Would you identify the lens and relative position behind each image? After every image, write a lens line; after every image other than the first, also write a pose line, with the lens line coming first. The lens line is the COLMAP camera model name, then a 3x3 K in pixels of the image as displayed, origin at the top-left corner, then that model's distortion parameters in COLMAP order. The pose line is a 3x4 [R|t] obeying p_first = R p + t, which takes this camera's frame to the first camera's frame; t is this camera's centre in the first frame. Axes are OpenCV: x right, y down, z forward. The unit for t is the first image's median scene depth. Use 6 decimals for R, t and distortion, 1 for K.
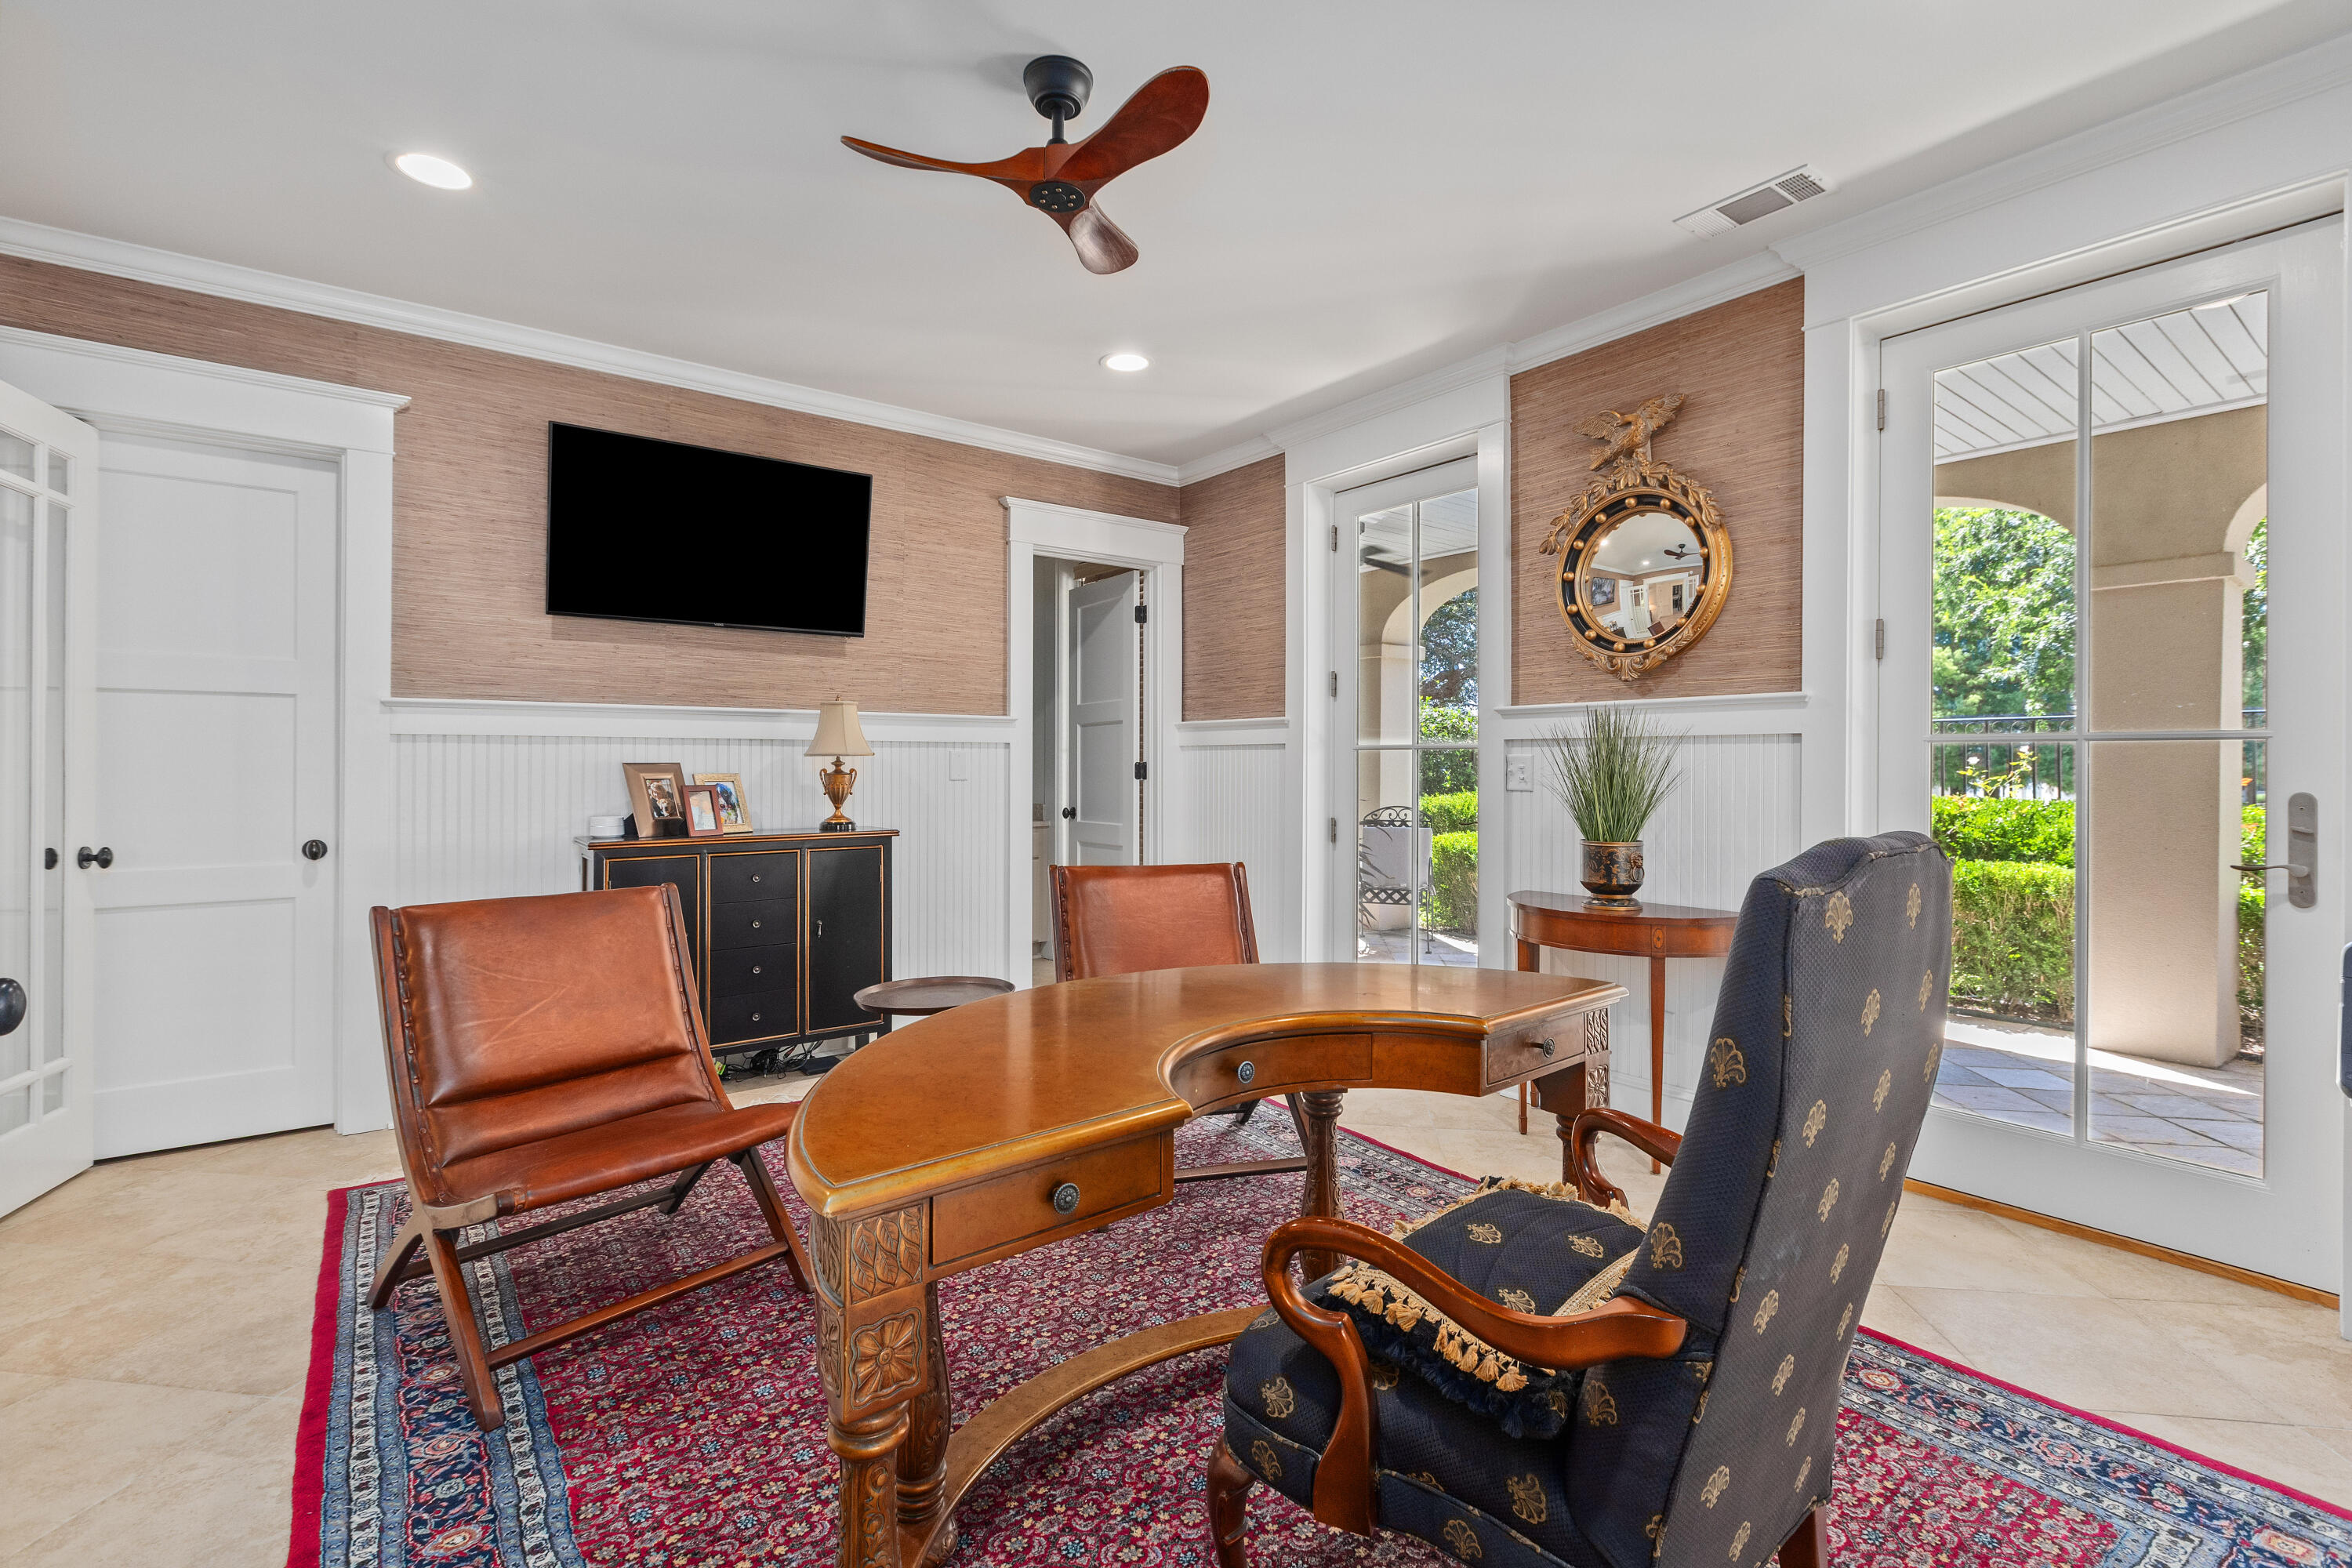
lens RADIAL K [[1065.1, 0, 1166.2], [0, 1065.1, 762.9], [0, 0, 1]] dist [0.004247, -0.001701]
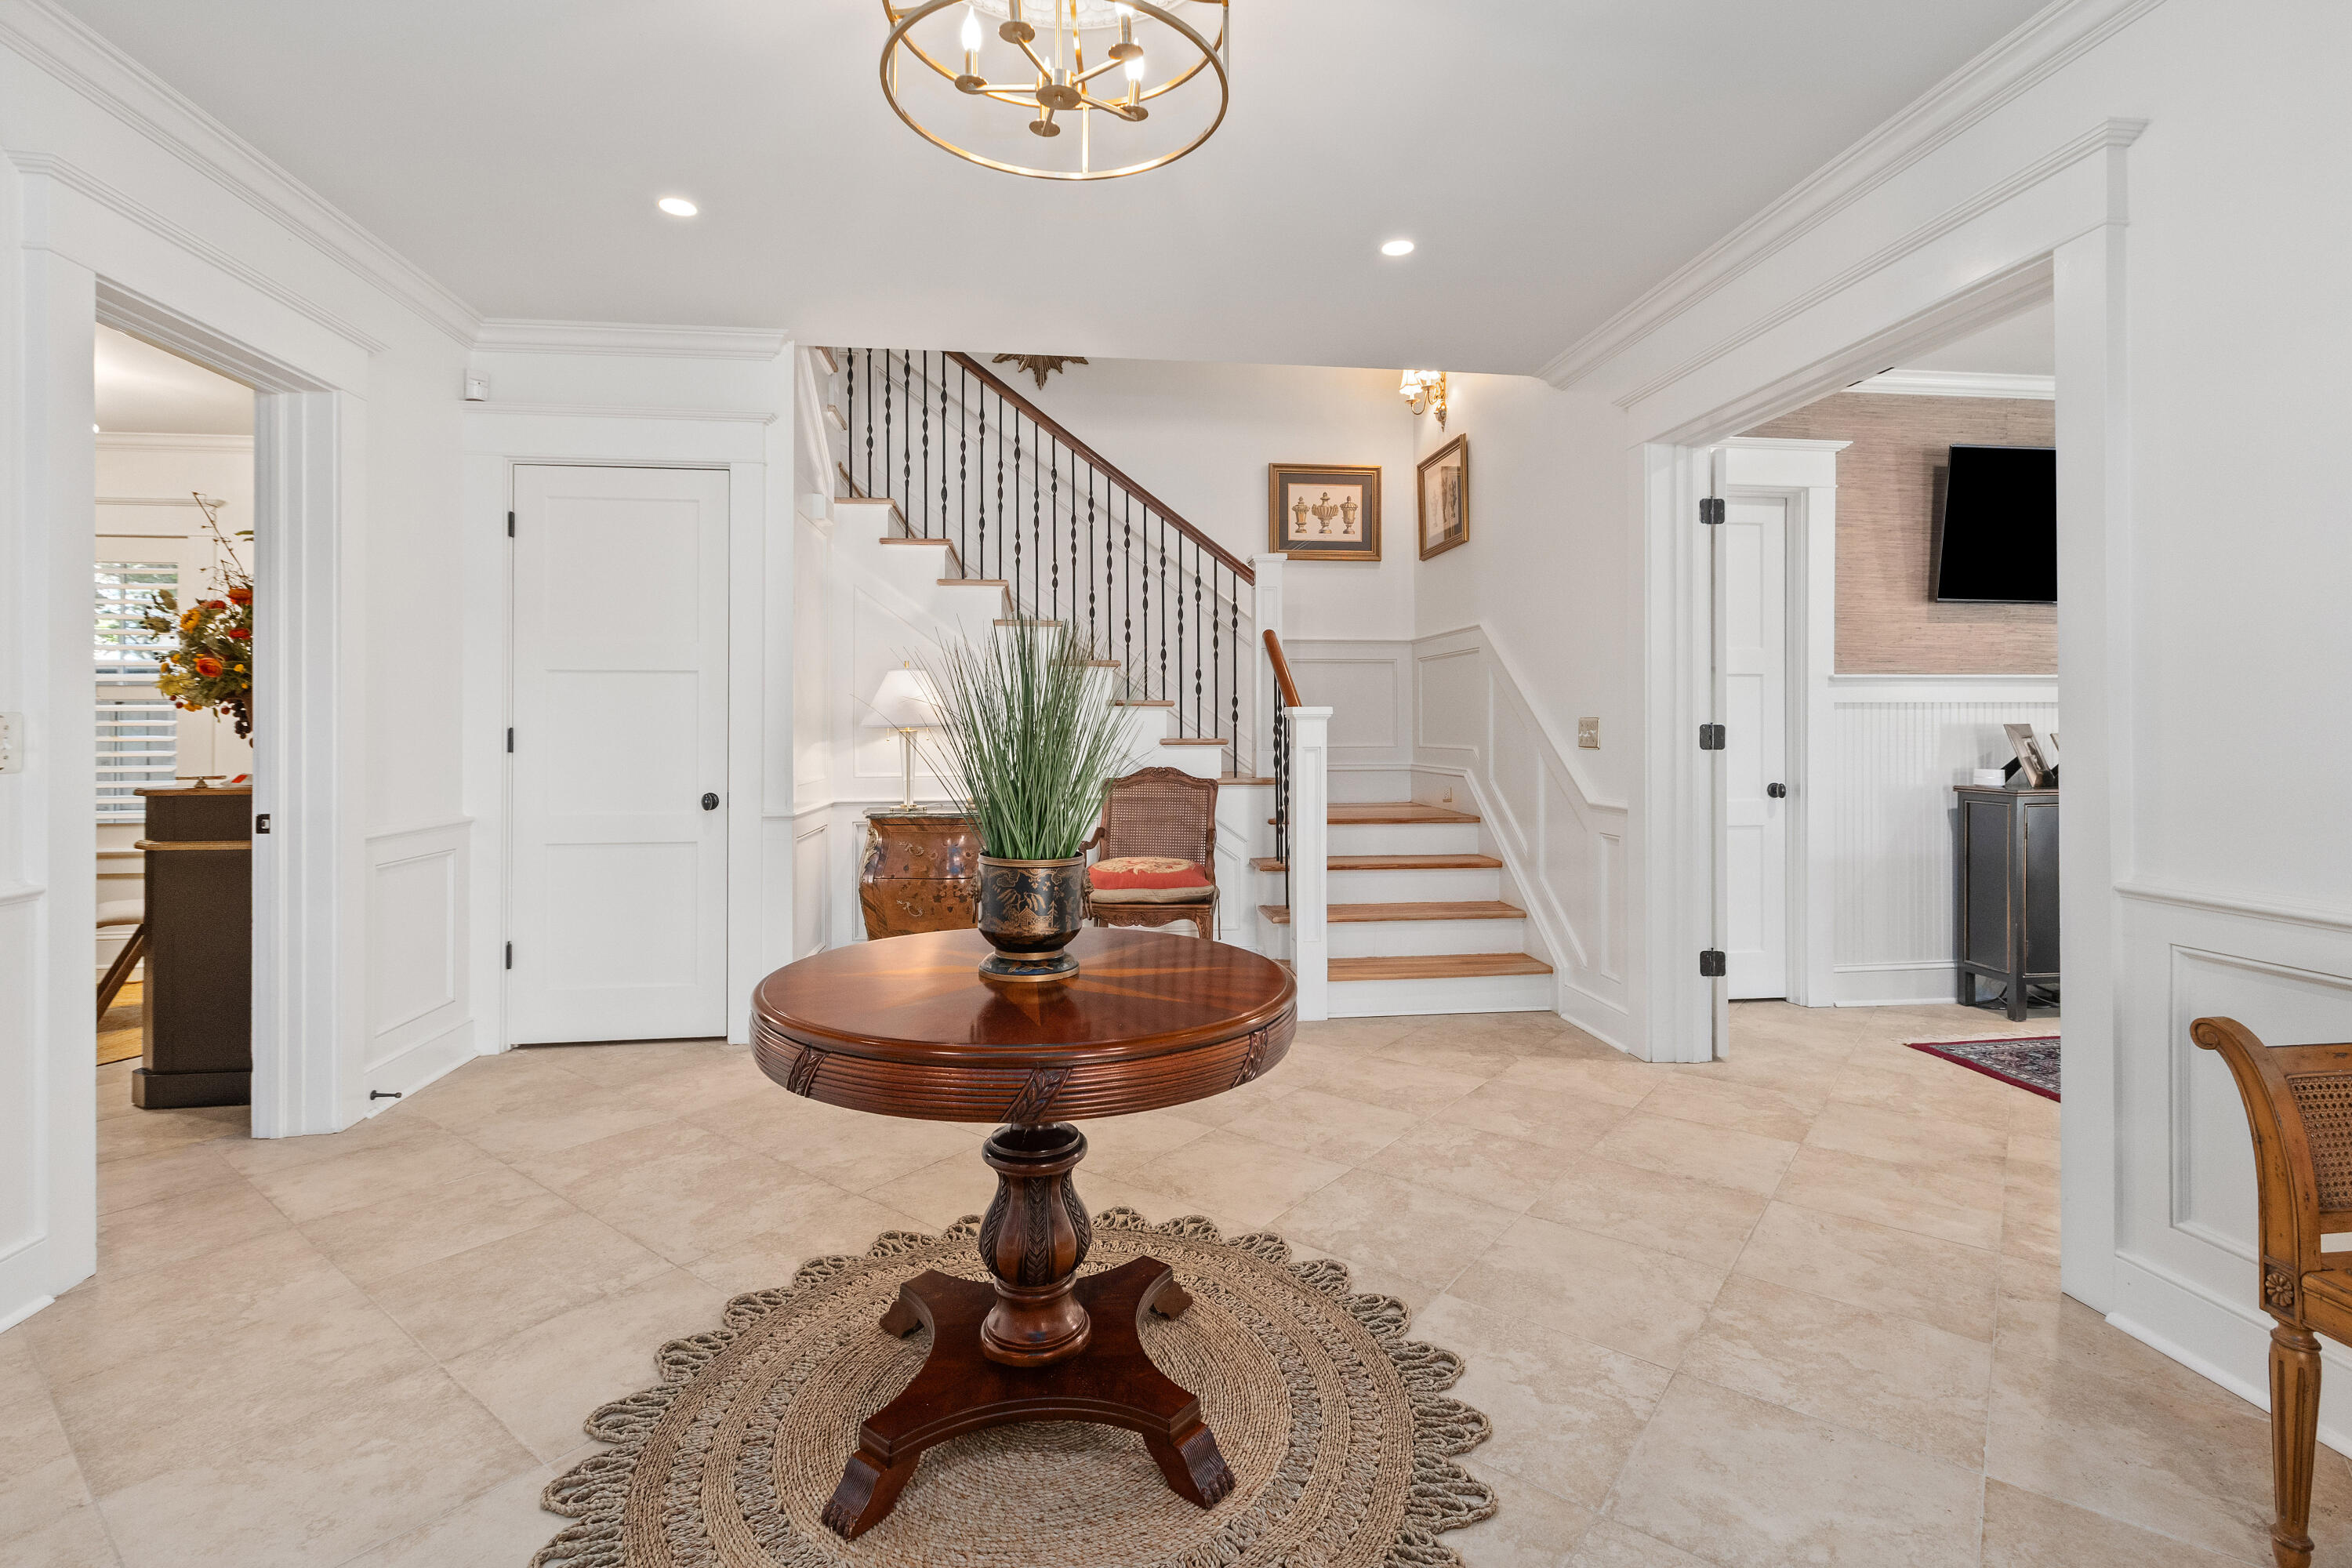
lens RADIAL K [[1065.1, 0, 1186.9], [0, 1065.1, 727.2], [0, 0, 1]] dist [0.004247, -0.001701]
pose [[0.868121, -0.004534, -0.496331, -0.689950], [0.004963, 0.999988, -0.000455, -0.000178], [0.496327, -0.002068, 0.868133, -0.468699]]
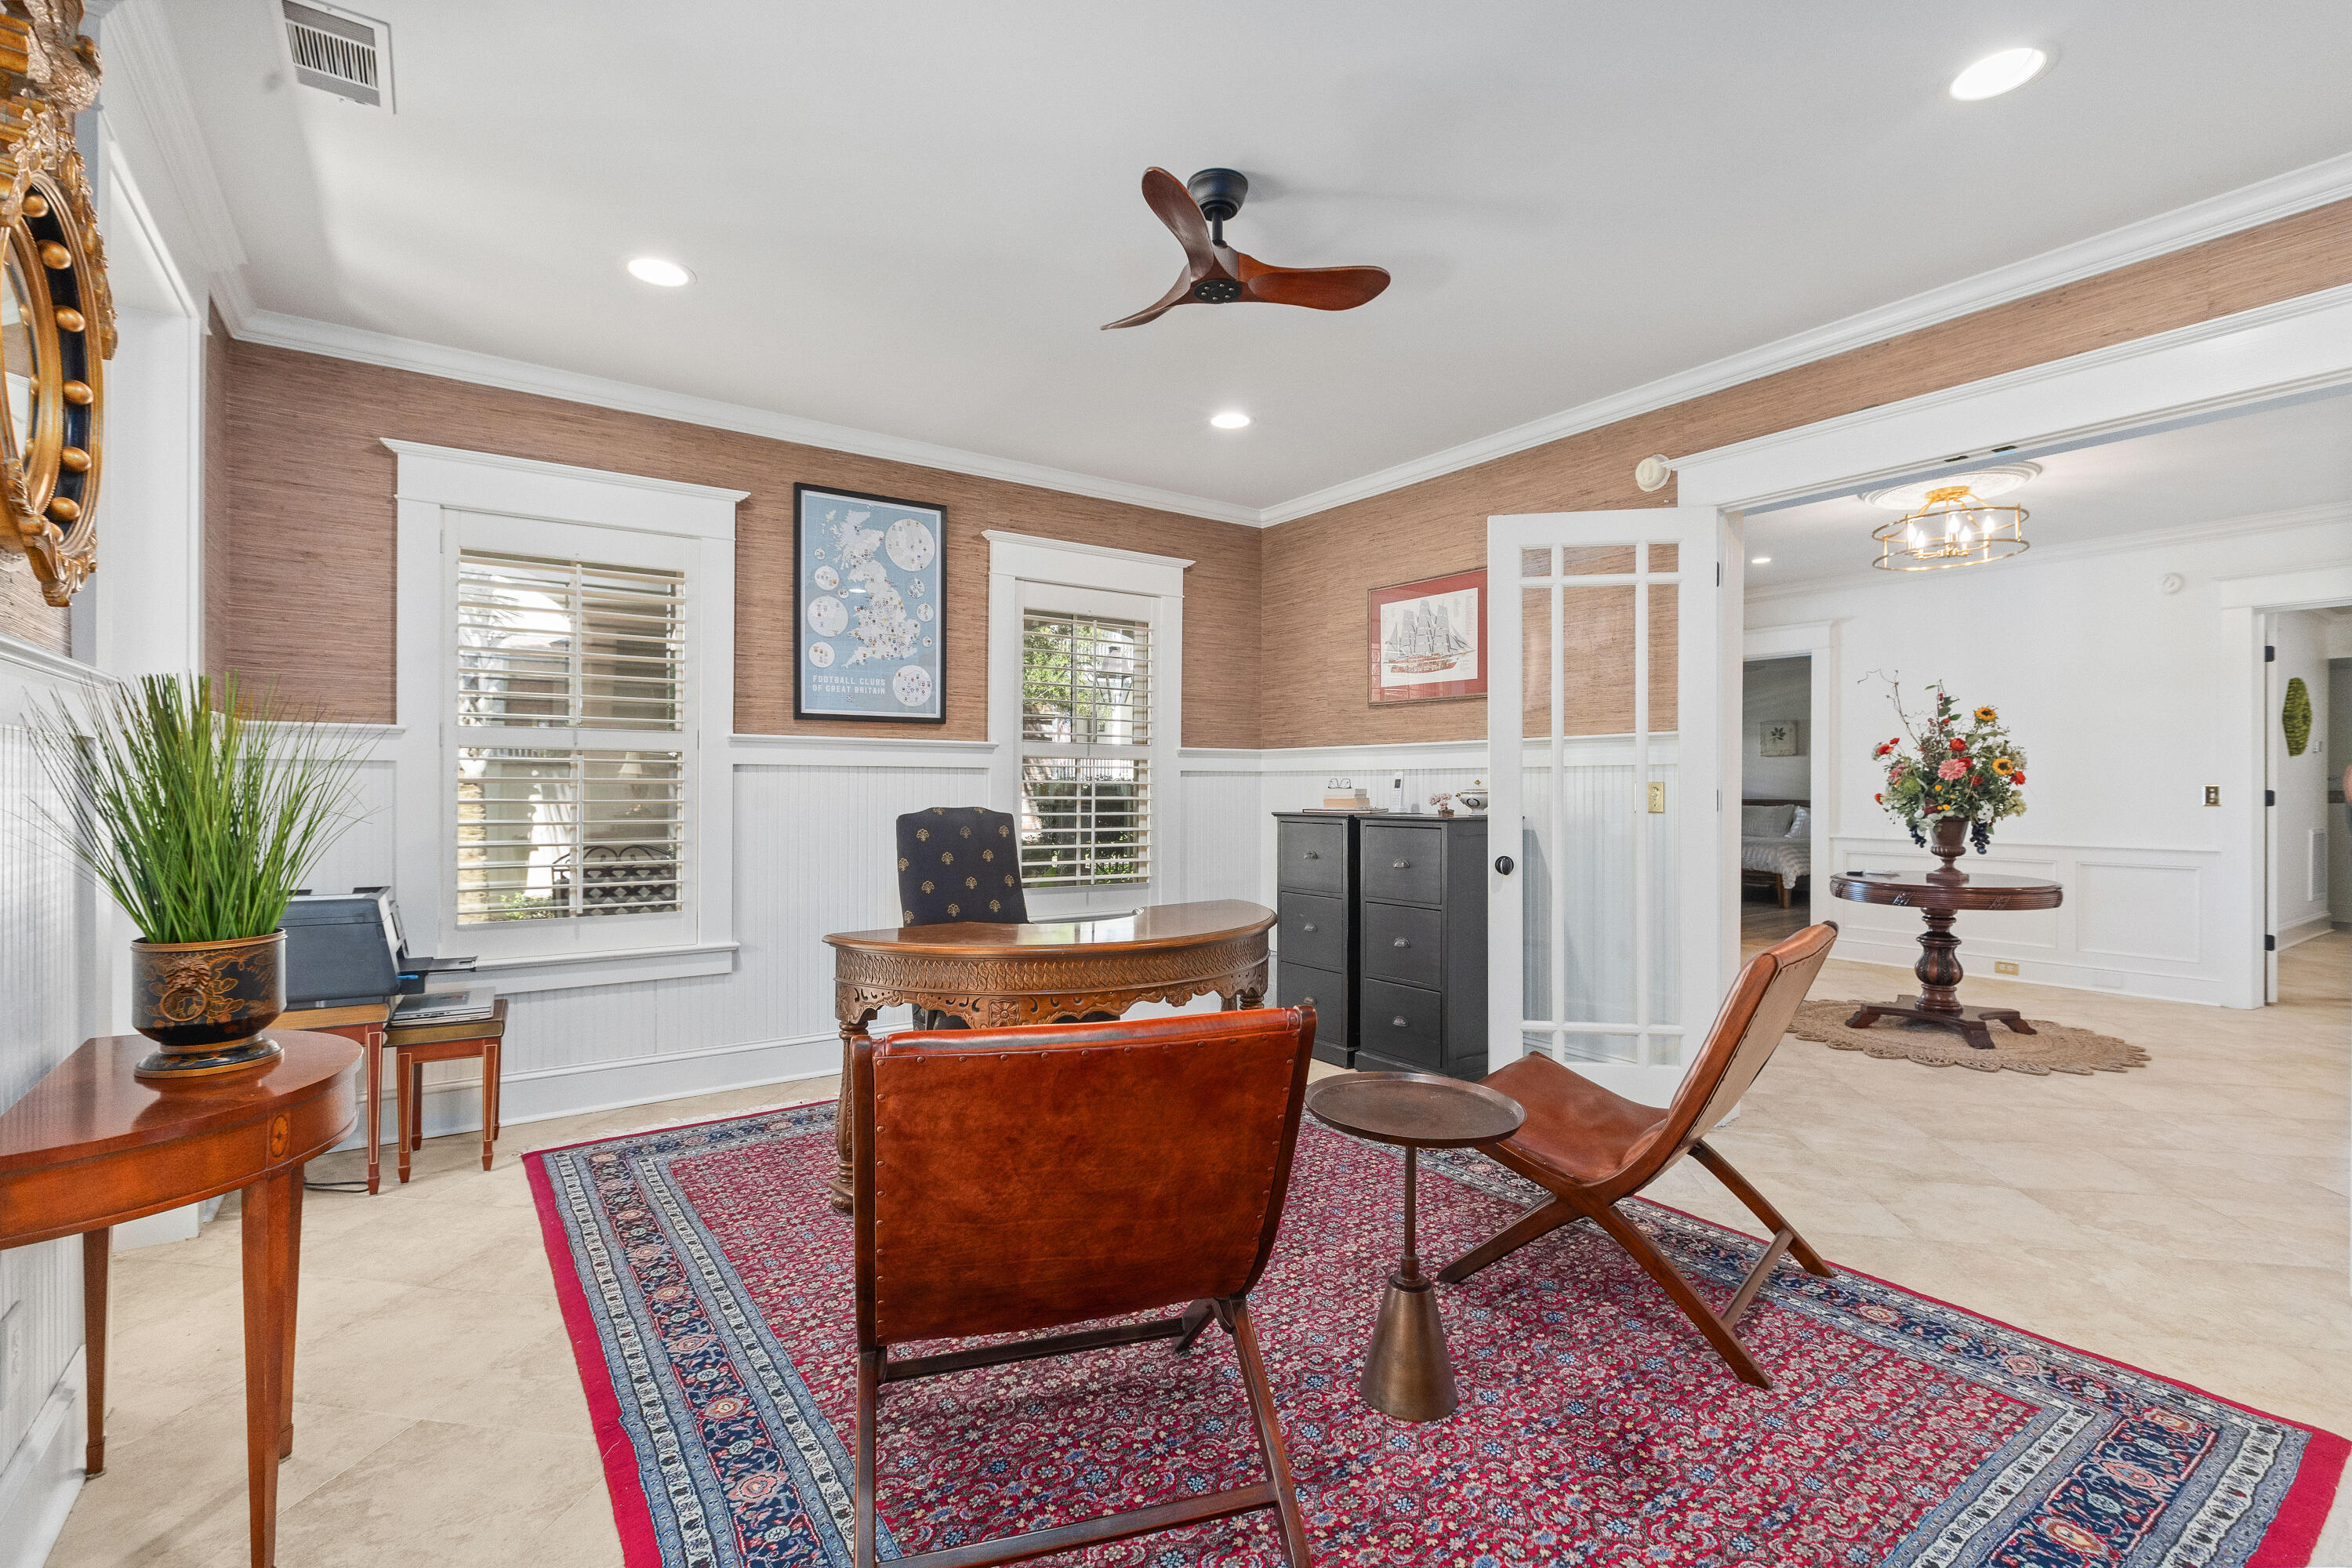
lens RADIAL K [[1065.1, 0, 1177.9], [0, 1065.1, 773.8], [0, 0, 1]] dist [0.004247, -0.001701]
pose [[-0.999848, -0.001157, 0.017372, -0.053447], [-0.001400, 0.999901, -0.013966, 0.001392], [-0.017354, -0.013988, -0.999752, 1.289377]]
